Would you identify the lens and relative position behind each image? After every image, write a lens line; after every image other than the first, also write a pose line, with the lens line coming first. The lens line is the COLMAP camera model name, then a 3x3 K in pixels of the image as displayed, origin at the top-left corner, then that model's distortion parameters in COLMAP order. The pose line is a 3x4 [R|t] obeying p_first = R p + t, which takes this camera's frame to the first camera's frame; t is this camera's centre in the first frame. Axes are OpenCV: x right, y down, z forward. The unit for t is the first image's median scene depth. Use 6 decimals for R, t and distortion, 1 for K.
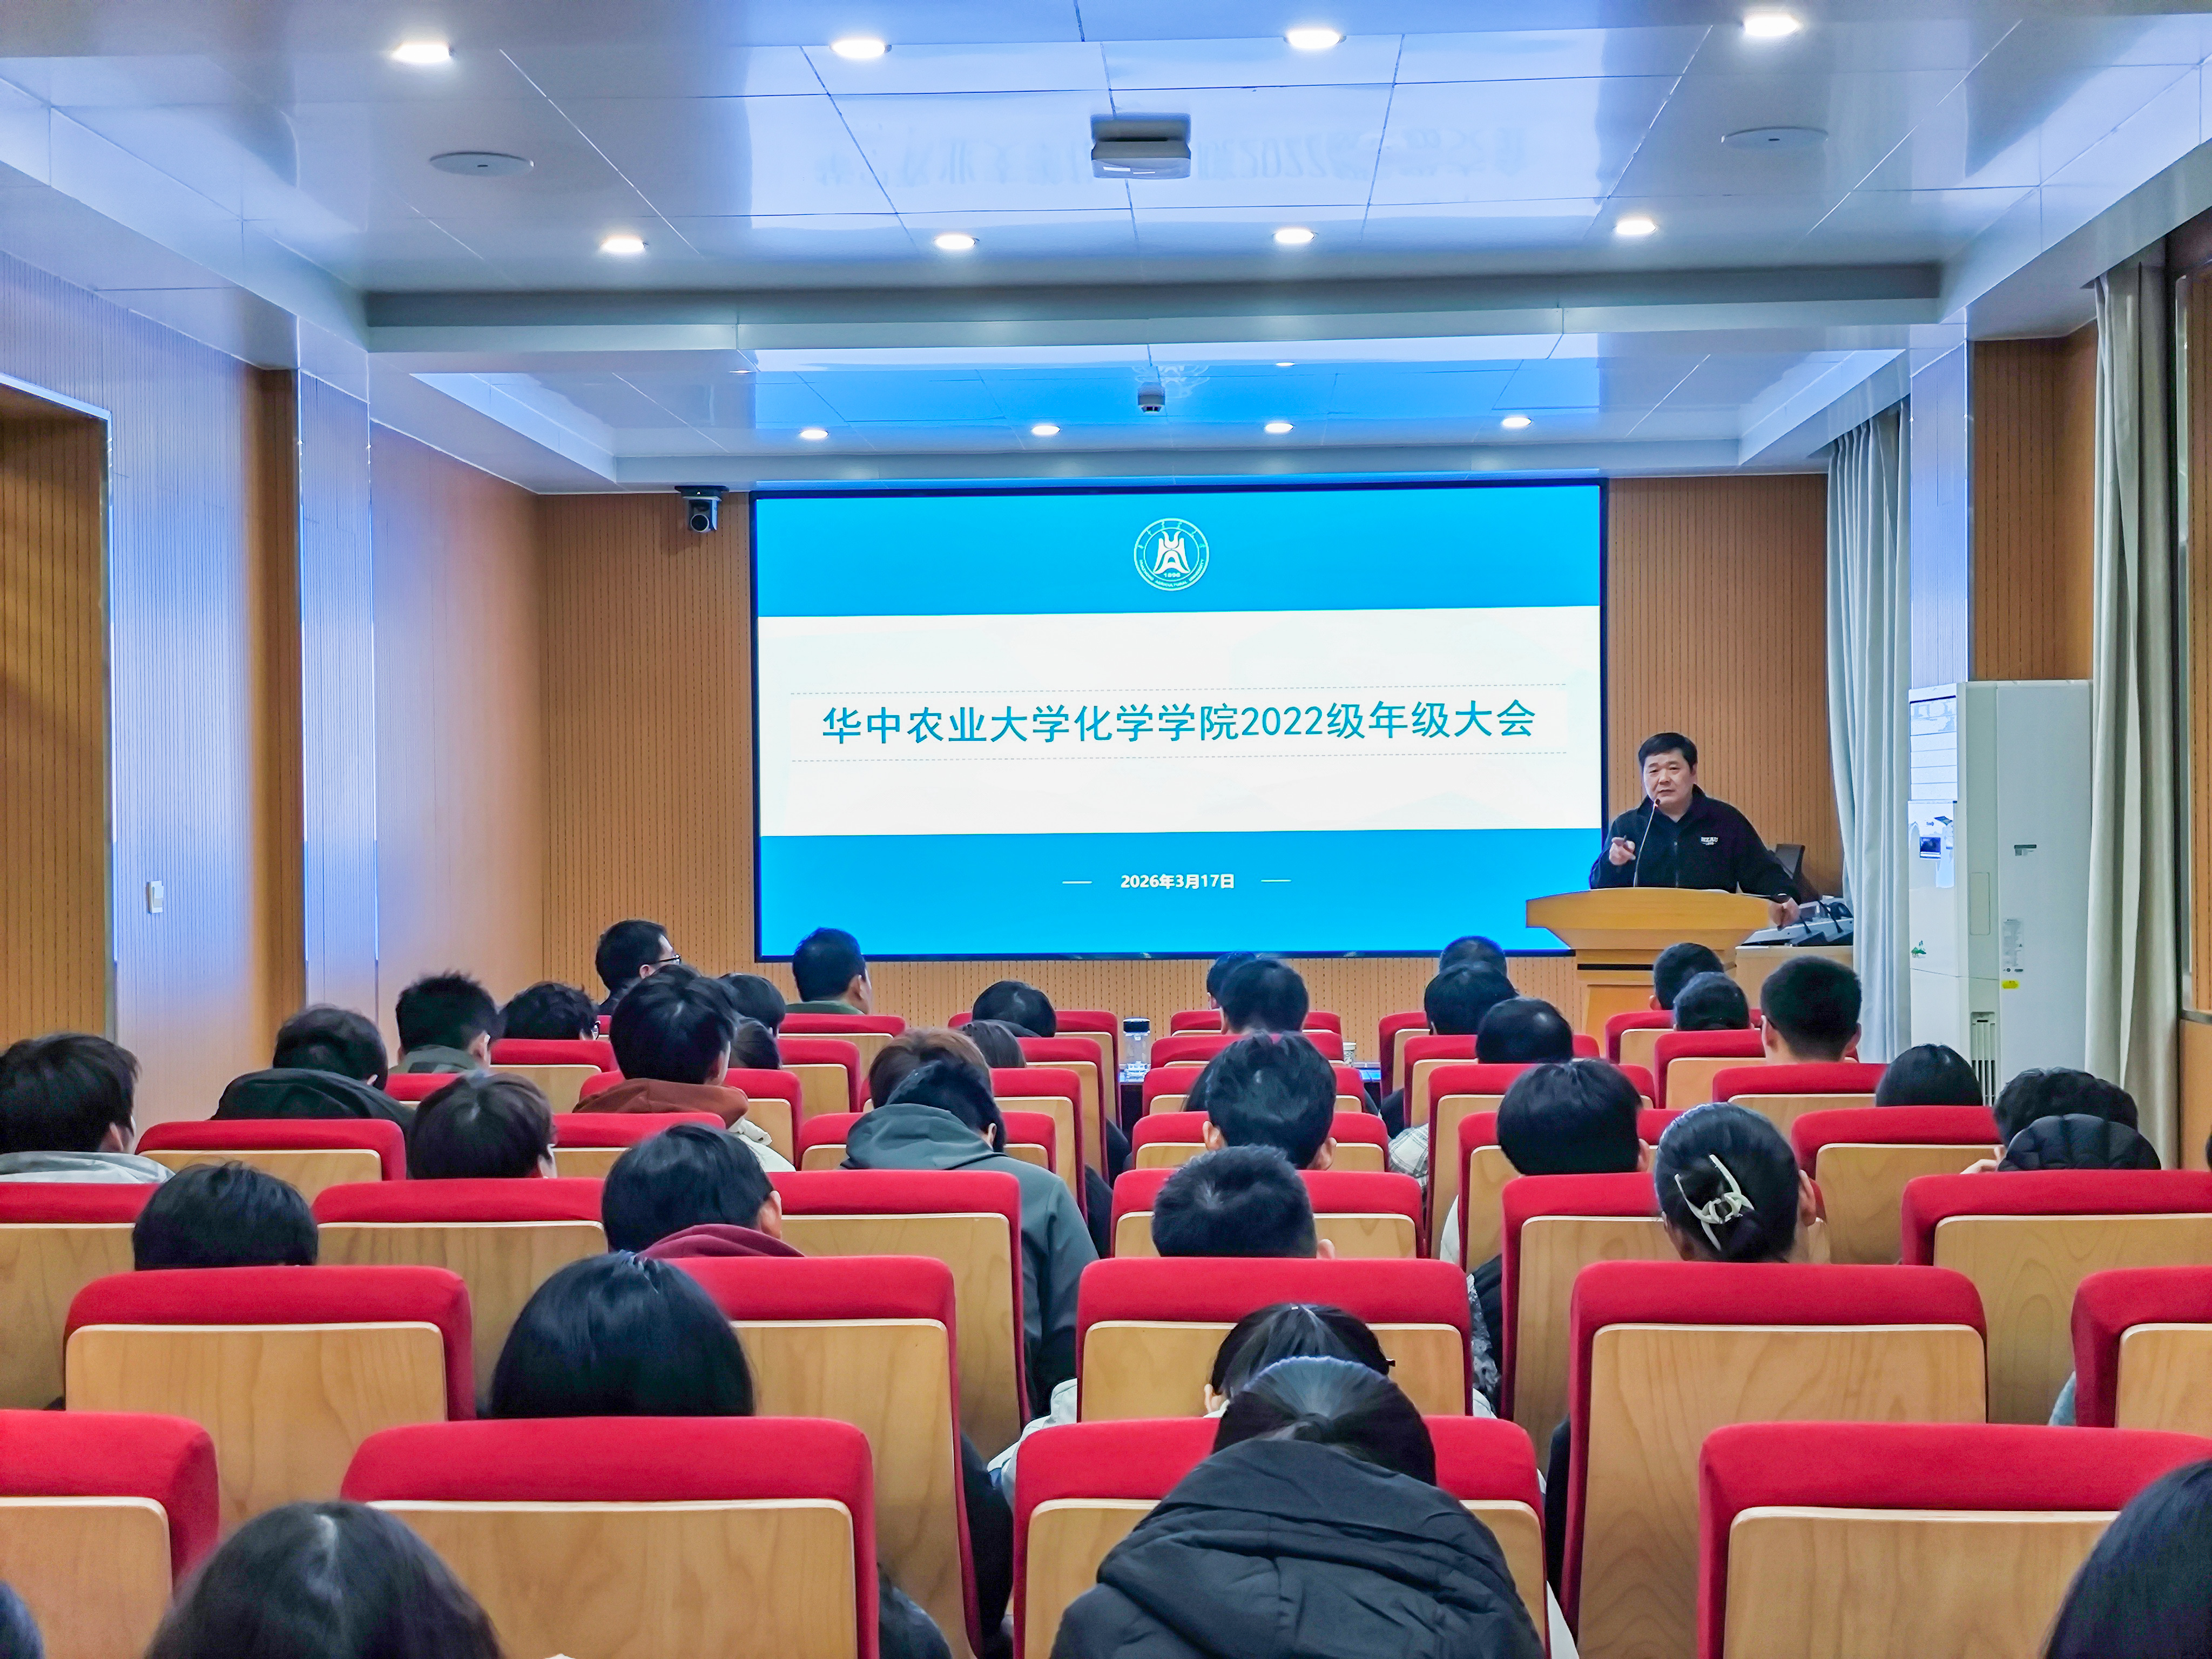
lens RADIAL K [[3136.3, 0, 1106.0], [0, 3136.3, 829.5], [0, 0, 1]] dist [0.185296, -0.520064]
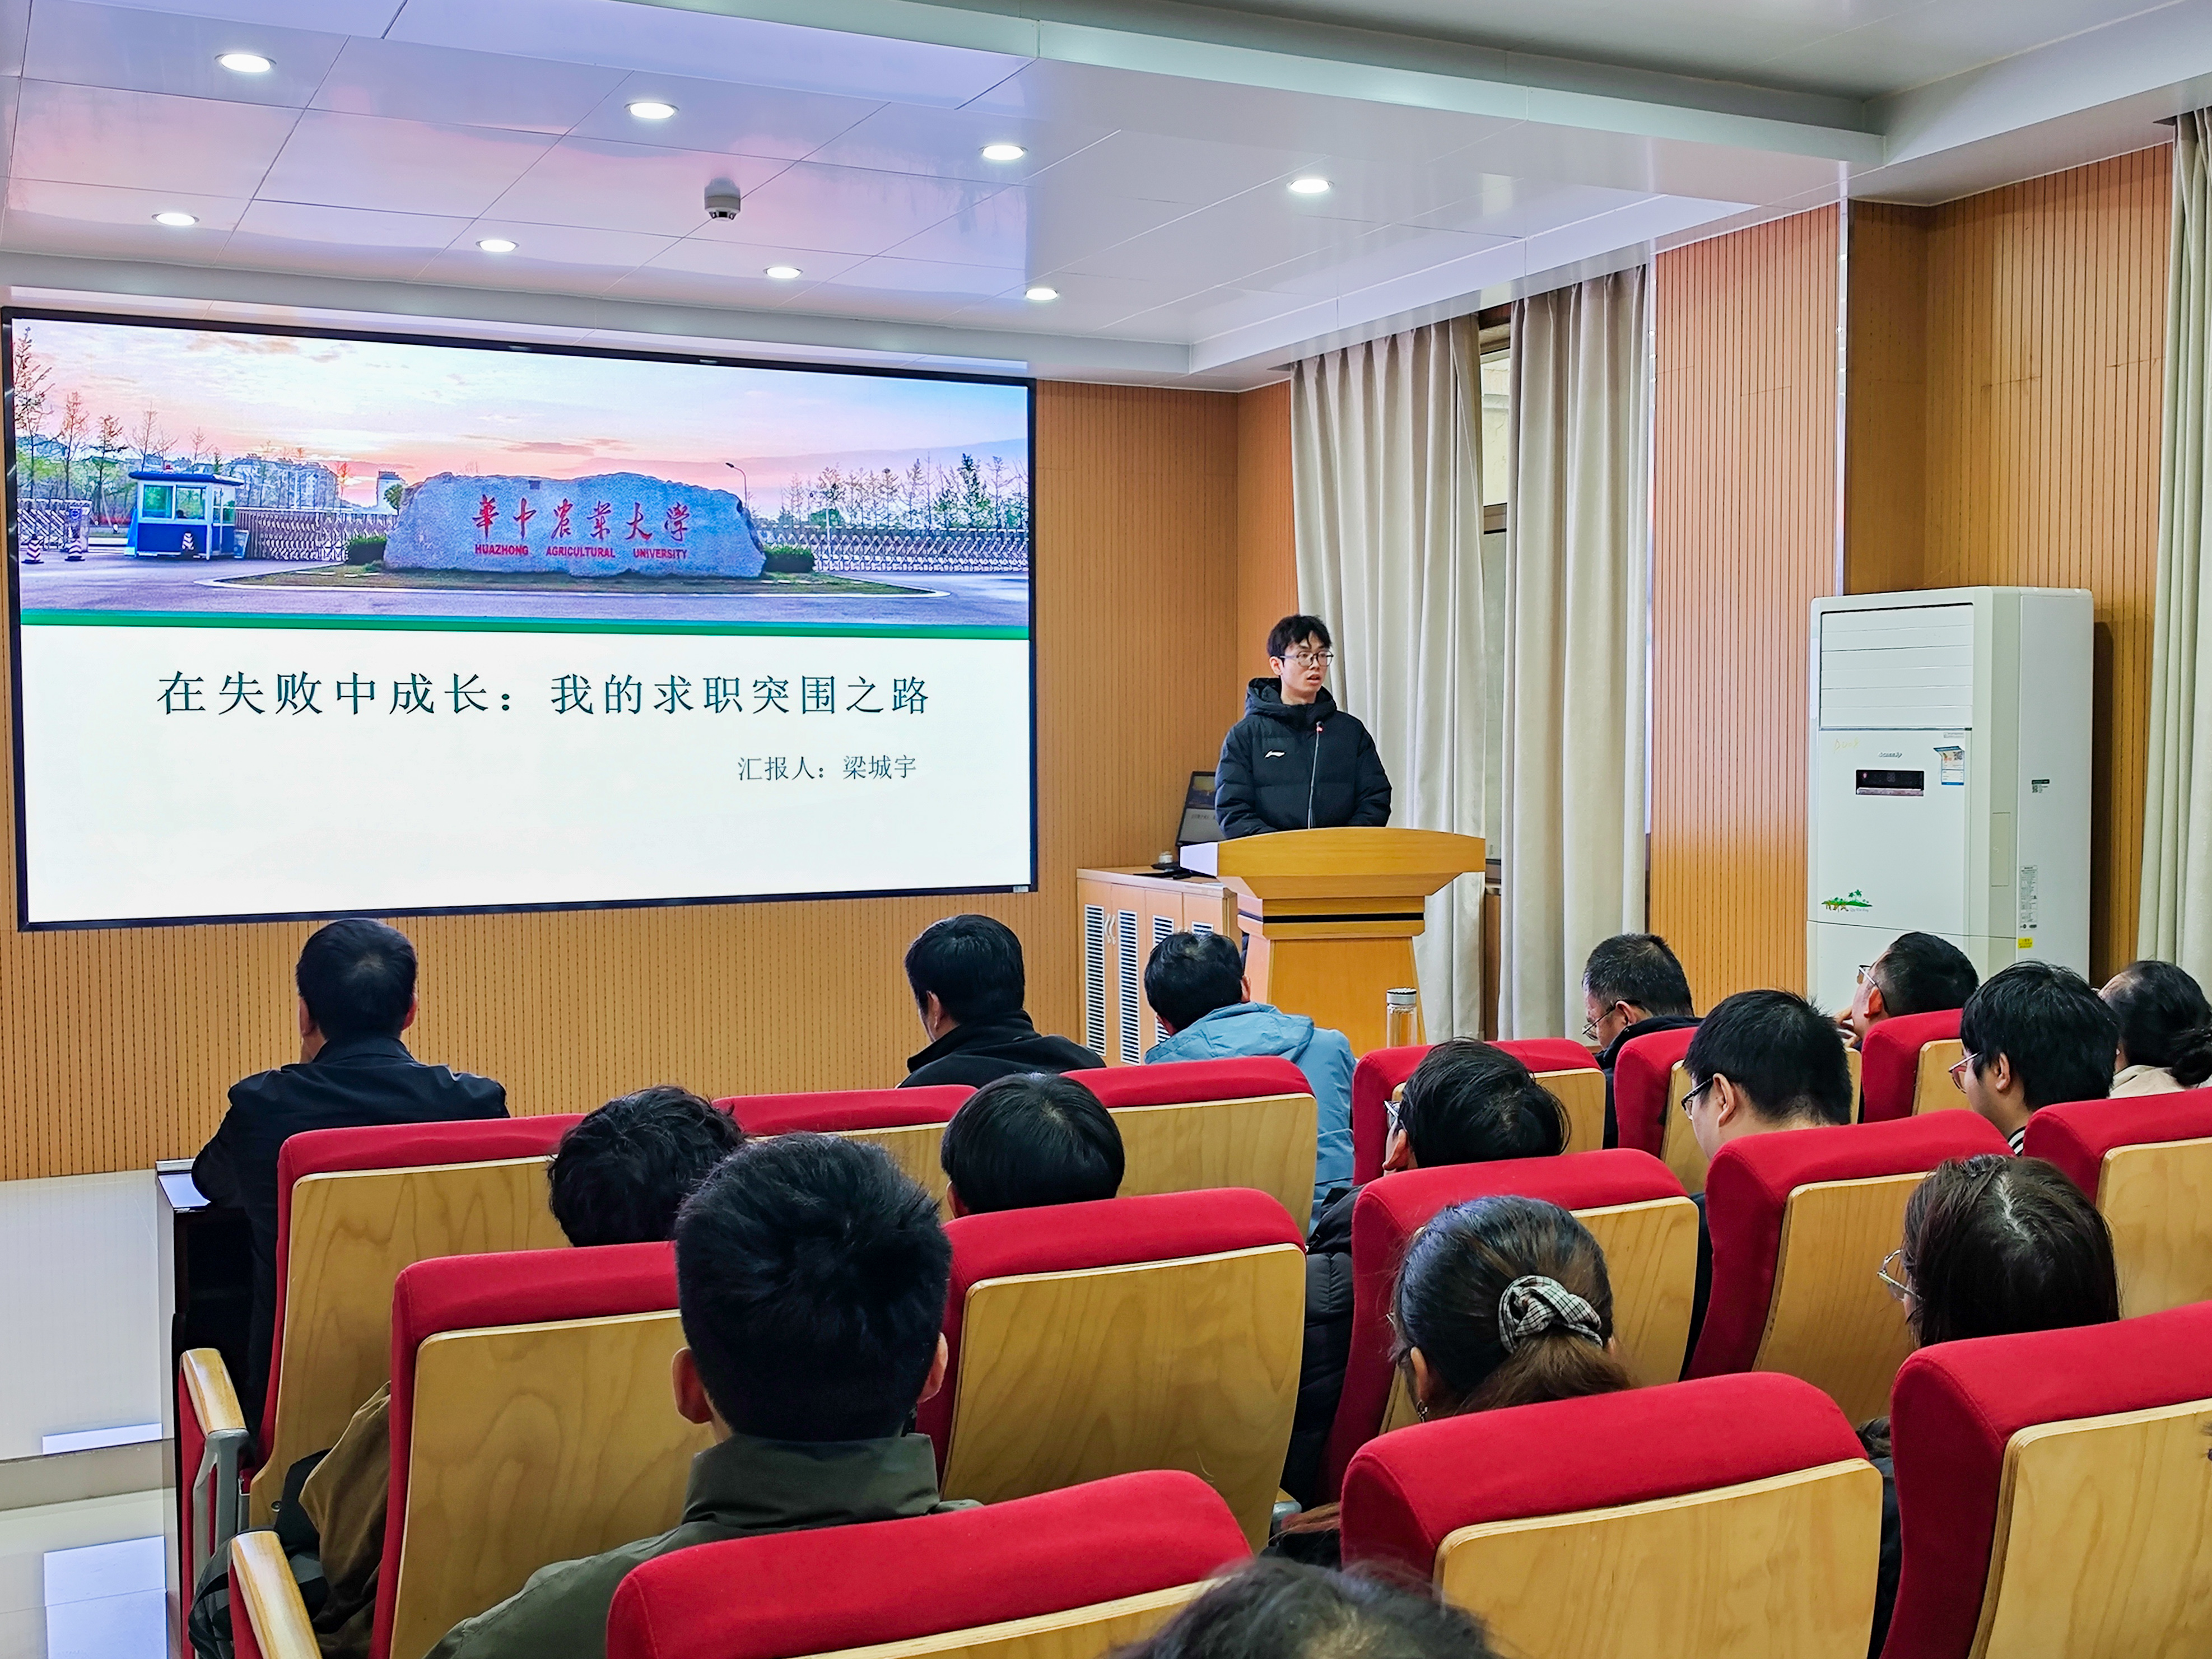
lens RADIAL K [[2346.8, 0, 1118.0], [0, 2346.8, 838.1], [0, 0, 1]] dist [0.077207, -0.207123]
pose [[0.873650, -0.017256, 0.486248, -0.175265], [-0.001091, 0.999299, 0.037422, -0.002178], [-0.486553, -0.033224, 0.873019, 0.416786]]
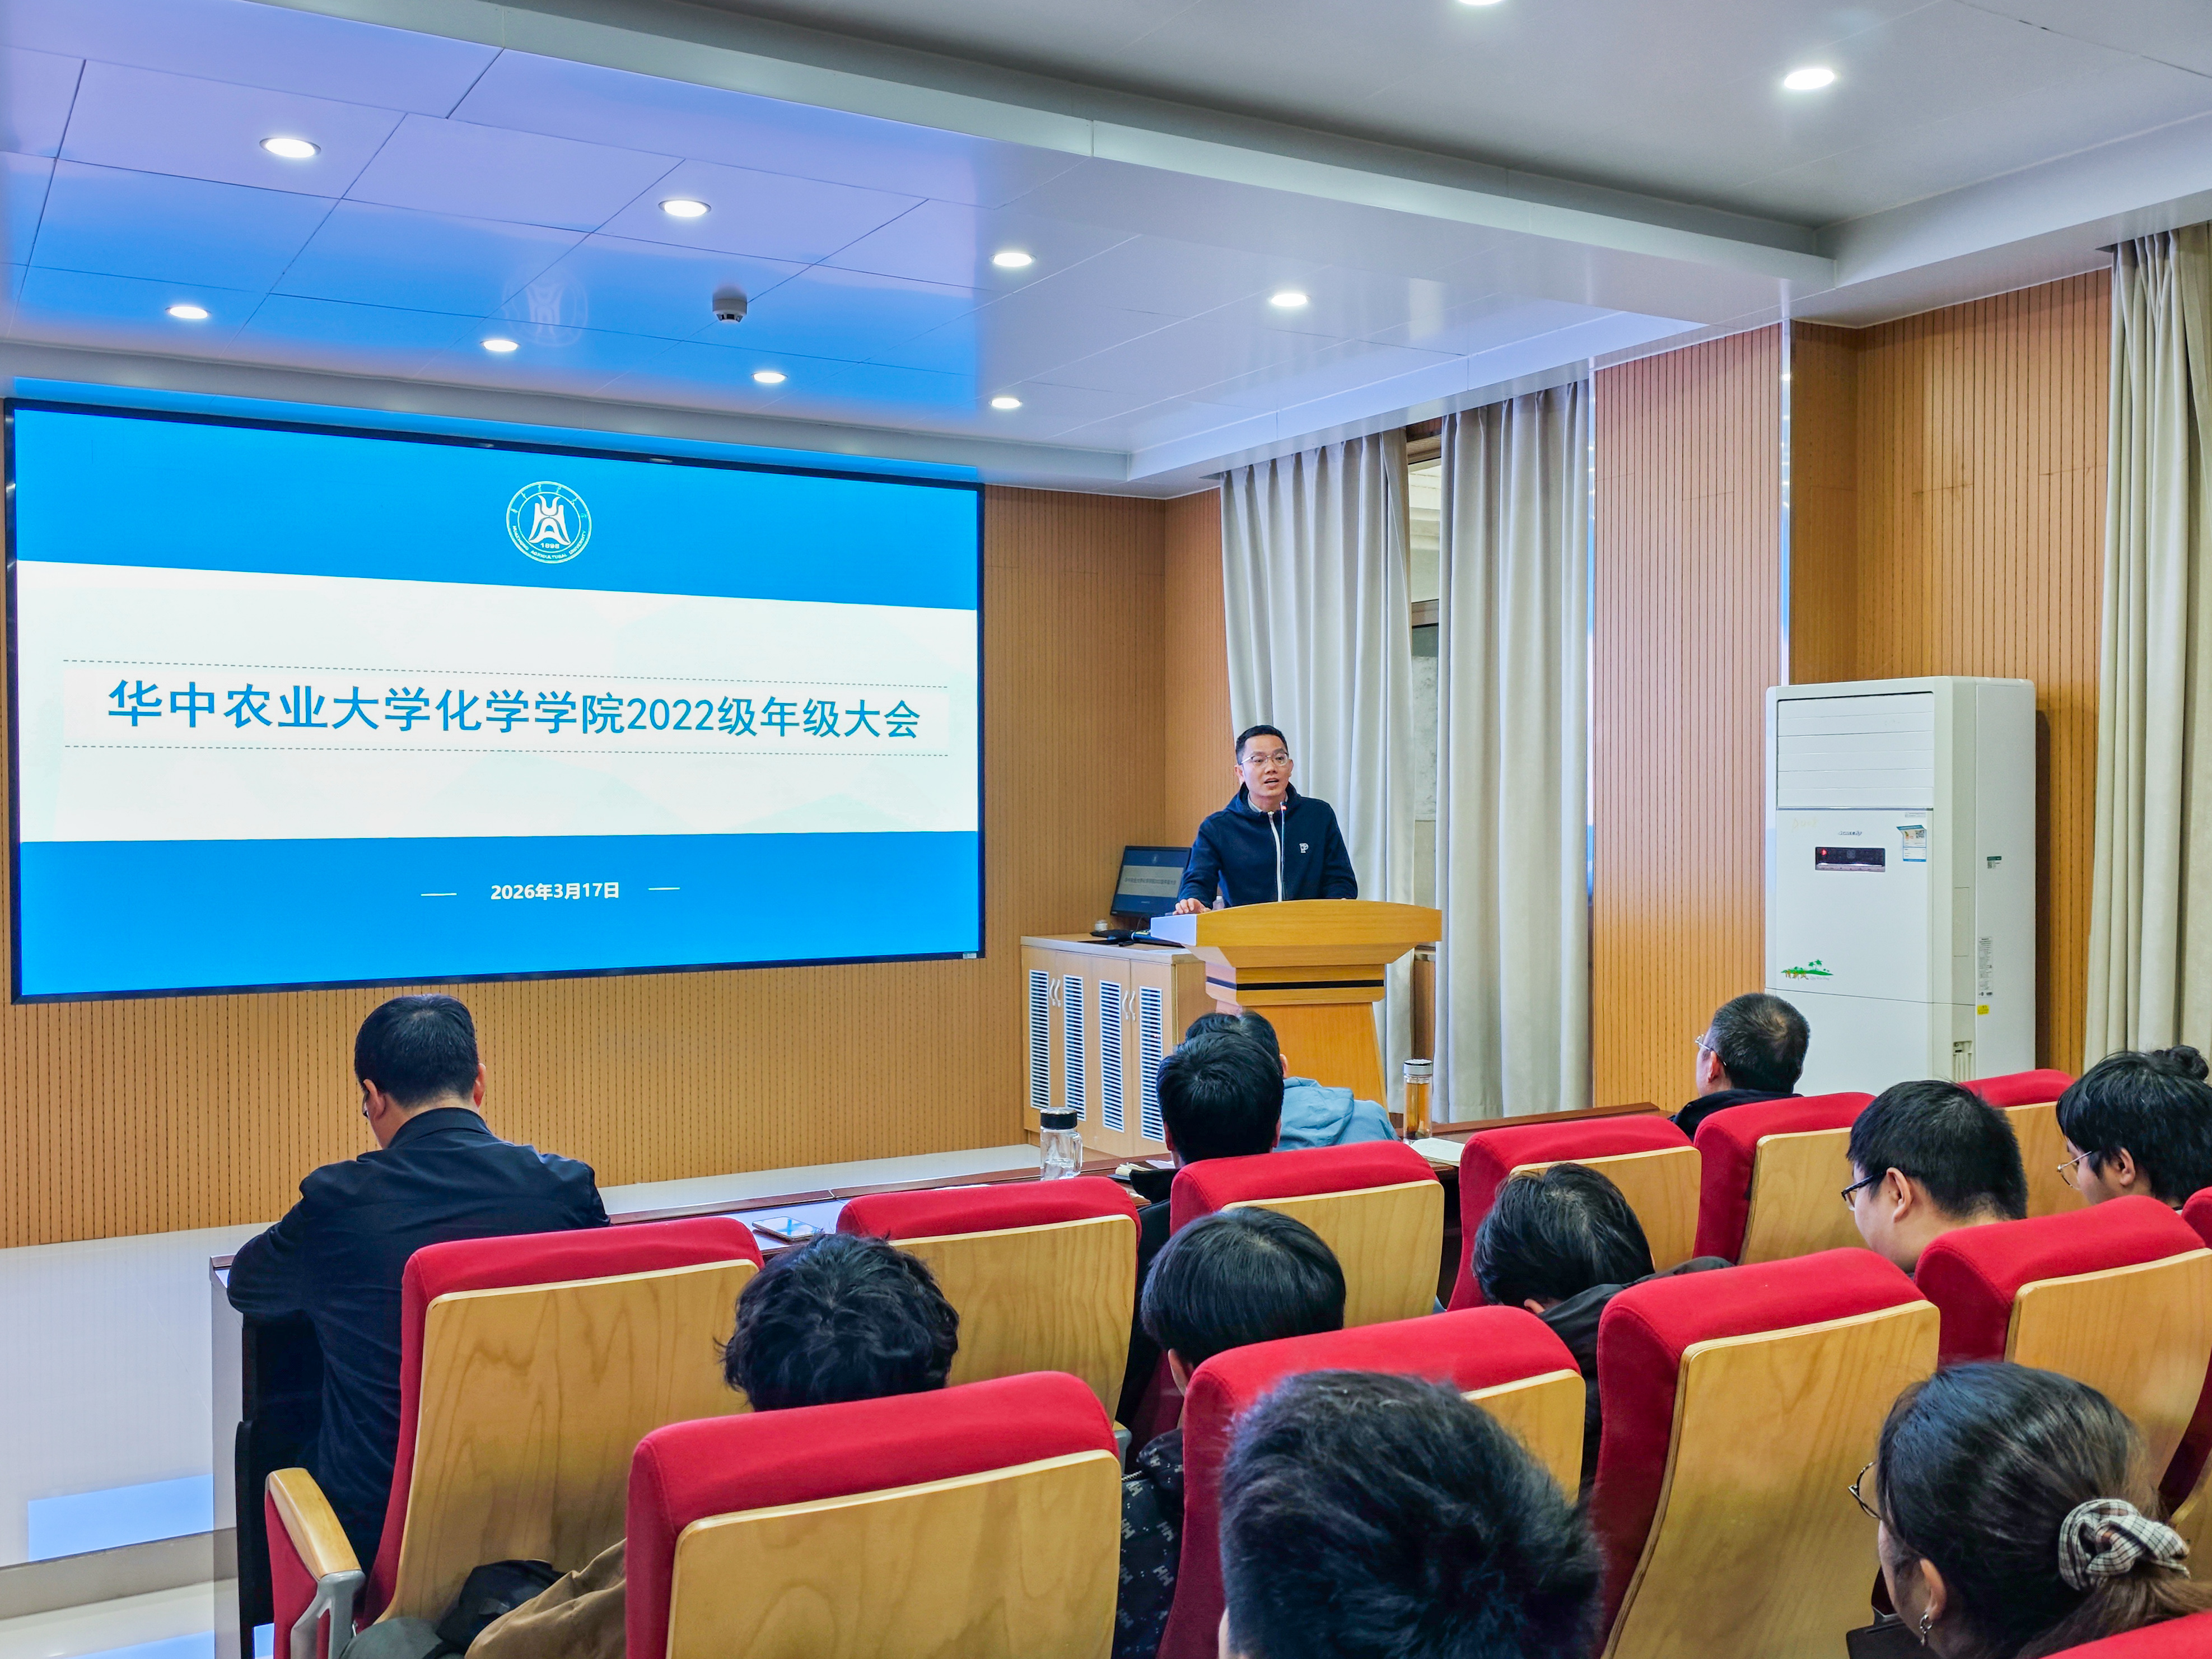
lens RADIAL K [[2049.6, 0, 1106.0], [0, 2049.6, 829.5], [0, 0, 1]] dist [0.069095, -0.149951]
pose [[0.835349, -0.000112, 0.549721, -0.186101], [-0.001508, 0.999996, 0.002494, -0.002960], [-0.549719, -0.002912, 0.835345, 0.474745]]
